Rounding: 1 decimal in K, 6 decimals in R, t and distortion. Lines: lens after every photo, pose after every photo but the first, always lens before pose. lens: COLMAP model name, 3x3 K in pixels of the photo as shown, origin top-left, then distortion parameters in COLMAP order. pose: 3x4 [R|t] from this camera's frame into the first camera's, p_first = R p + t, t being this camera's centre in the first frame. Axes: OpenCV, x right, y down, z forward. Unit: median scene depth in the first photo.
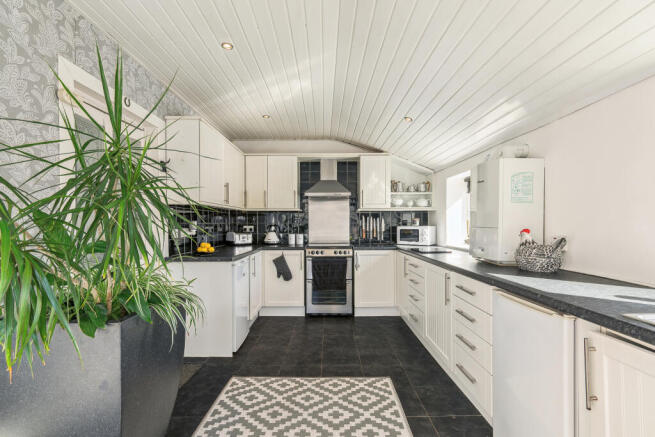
lens RADIAL K [[300.4, 0, 326.9], [0, 300.4, 221.2], [0, 0, 1]] dist [-0.002350, 0.001307]
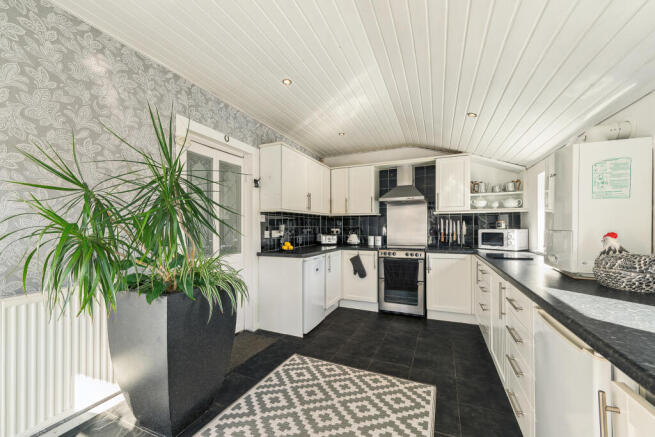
lens RADIAL K [[264.0, 0, 325.4], [0, 264.0, 221.9], [0, 0, 1]] dist [0.004343, -0.000440]
pose [[0.912582, -0.009455, -0.408784, 0.190300], [0.004561, 0.999906, -0.012944, 0.003092], [0.408868, 0.009948, 0.912539, 0.063035]]
